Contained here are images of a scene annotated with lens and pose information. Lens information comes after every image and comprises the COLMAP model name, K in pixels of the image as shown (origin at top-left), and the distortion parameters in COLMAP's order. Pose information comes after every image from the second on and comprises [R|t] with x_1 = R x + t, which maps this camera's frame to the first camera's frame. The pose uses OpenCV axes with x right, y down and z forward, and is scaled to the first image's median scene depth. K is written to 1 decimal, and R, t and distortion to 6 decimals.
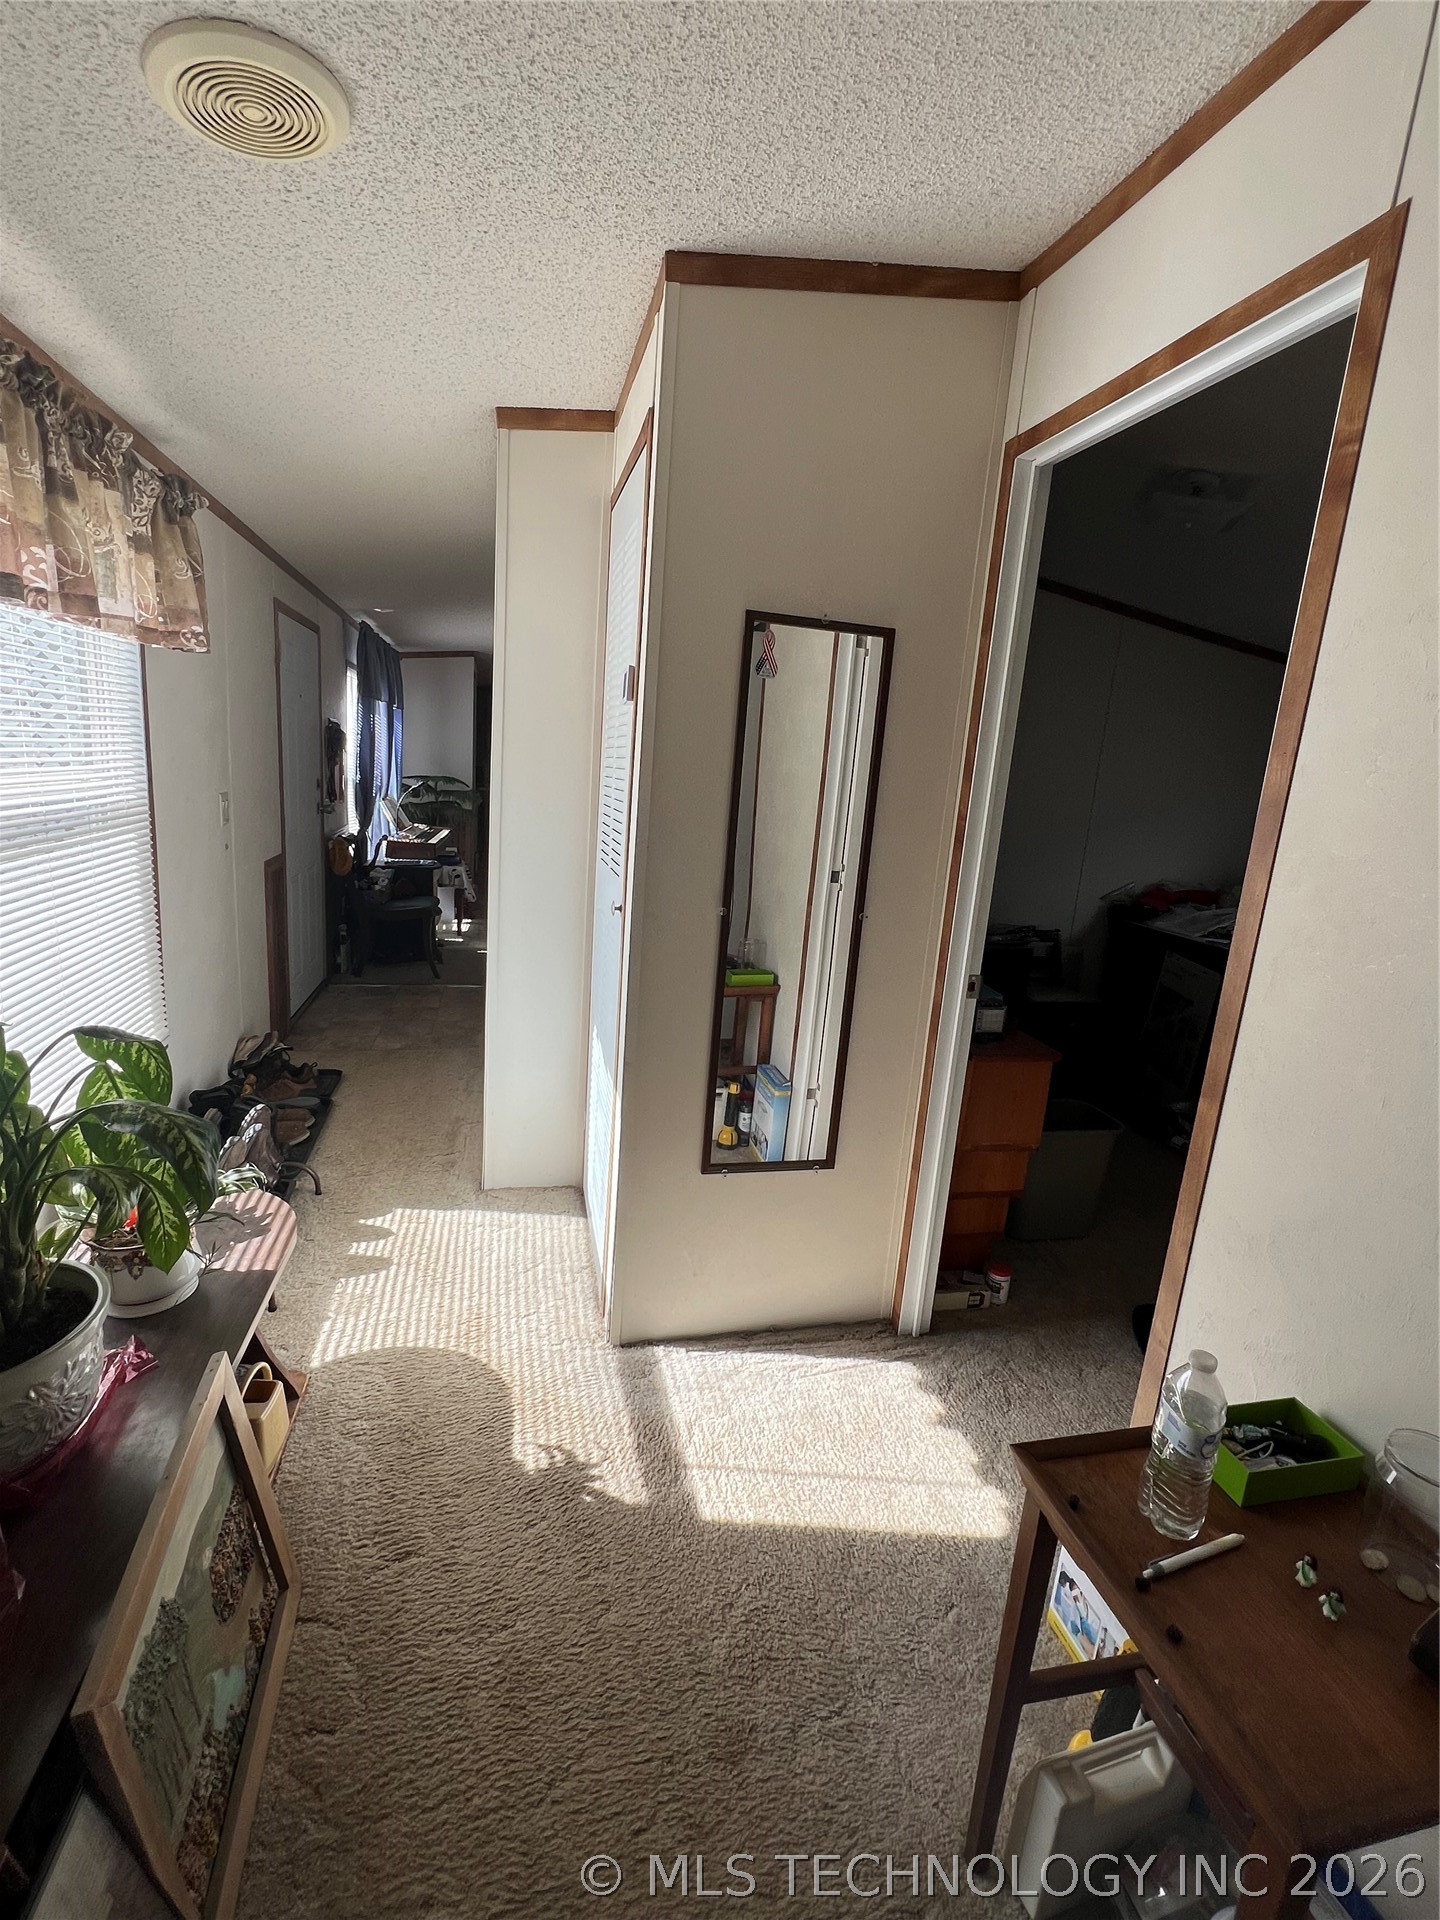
lens RADIAL K [[876.0, 0, 720.5], [0, 876.0, 961.4], [0, 0, 1]] dist [-0.002129, -0.000170]
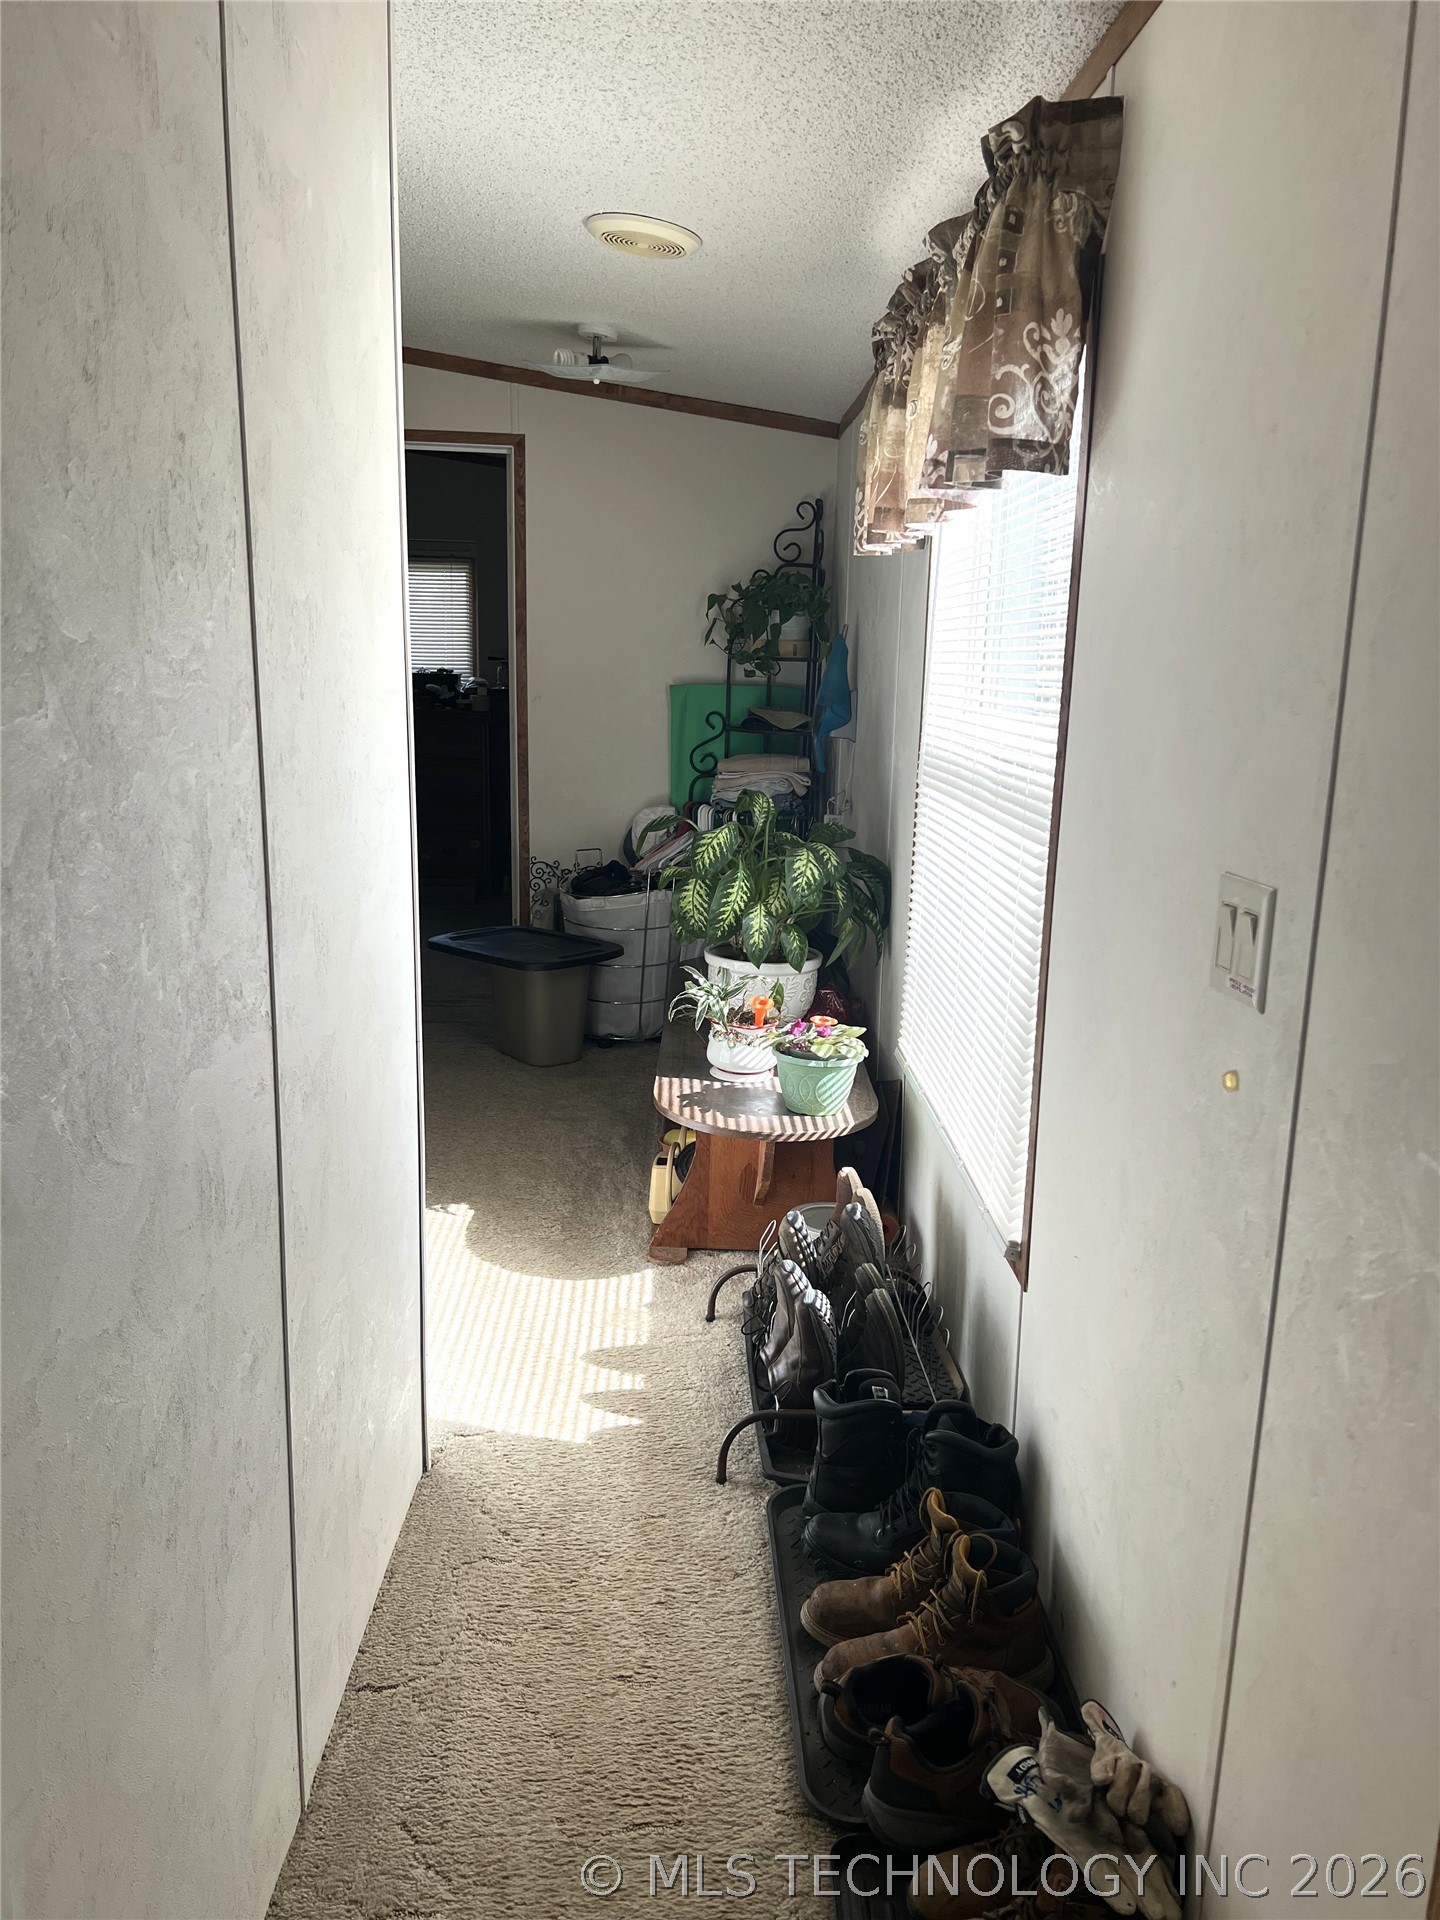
lens RADIAL K [[1442.4, 0, 720.5], [0, 1442.4, 959.4], [0, 0, 1]] dist [0.054697, -0.049488]
pose [[-0.974350, -0.127623, 0.185349, -0.665251], [-0.036273, 0.901933, 0.430350, -0.465337], [-0.222095, 0.412588, -0.883428, 1.895401]]
